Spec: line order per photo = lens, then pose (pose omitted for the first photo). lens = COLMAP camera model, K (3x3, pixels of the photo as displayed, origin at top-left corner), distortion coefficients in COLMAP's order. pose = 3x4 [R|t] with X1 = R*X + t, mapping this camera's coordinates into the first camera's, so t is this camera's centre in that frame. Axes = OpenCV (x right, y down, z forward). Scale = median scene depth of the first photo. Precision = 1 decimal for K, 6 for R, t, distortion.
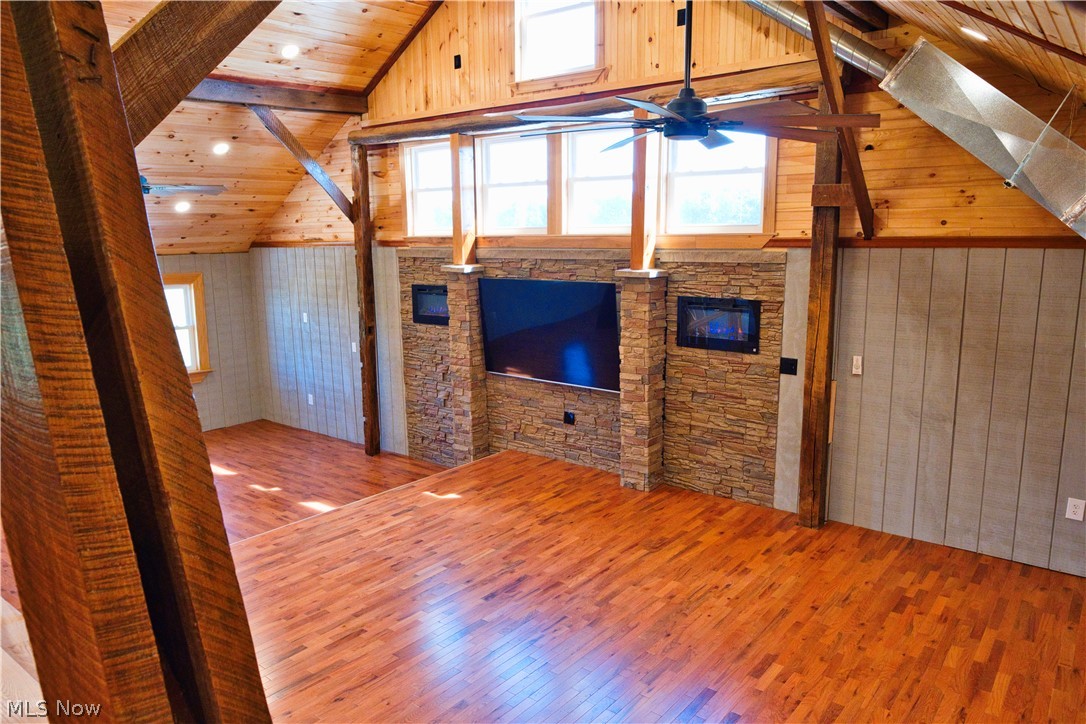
lens RADIAL K [[768.6, 0, 545.7], [0, 768.6, 366.3], [0, 0, 1]] dist [-0.005617, -0.003249]
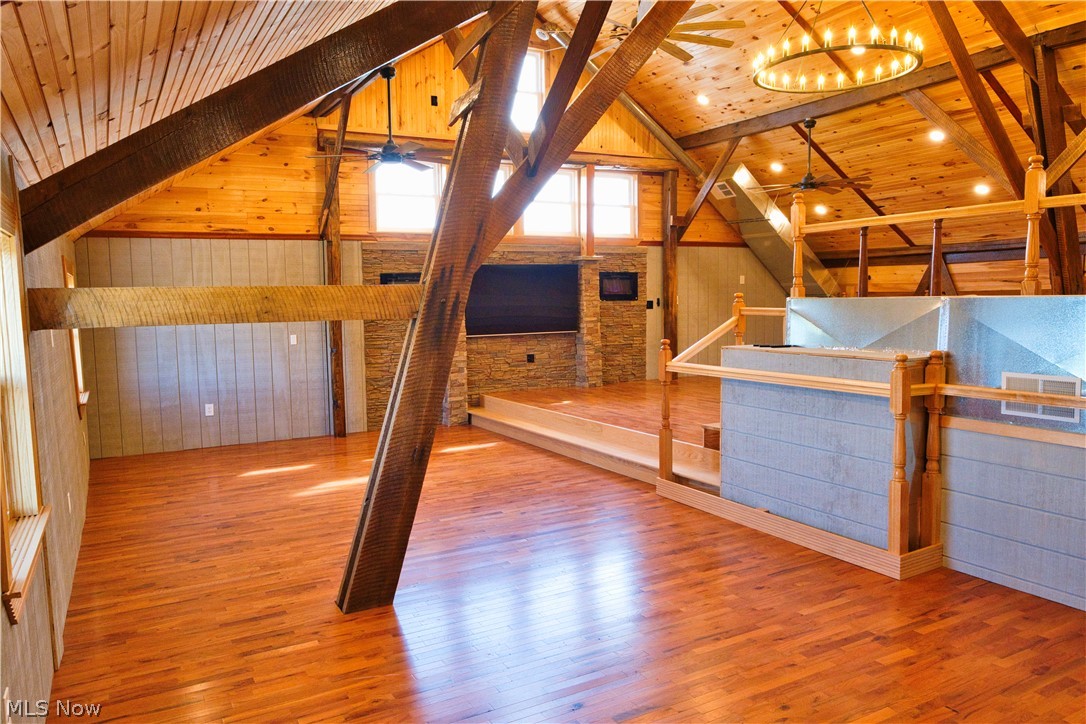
lens RADIAL K [[768.6, 0, 545.4], [0, 768.6, 357.6], [0, 0, 1]] dist [-0.005617, -0.003249]
pose [[0.376125, -0.076281, 0.923424, -1.432989], [0.169418, 0.985466, 0.012400, 0.056713], [-0.910949, 0.151781, 0.383582, 0.435502]]
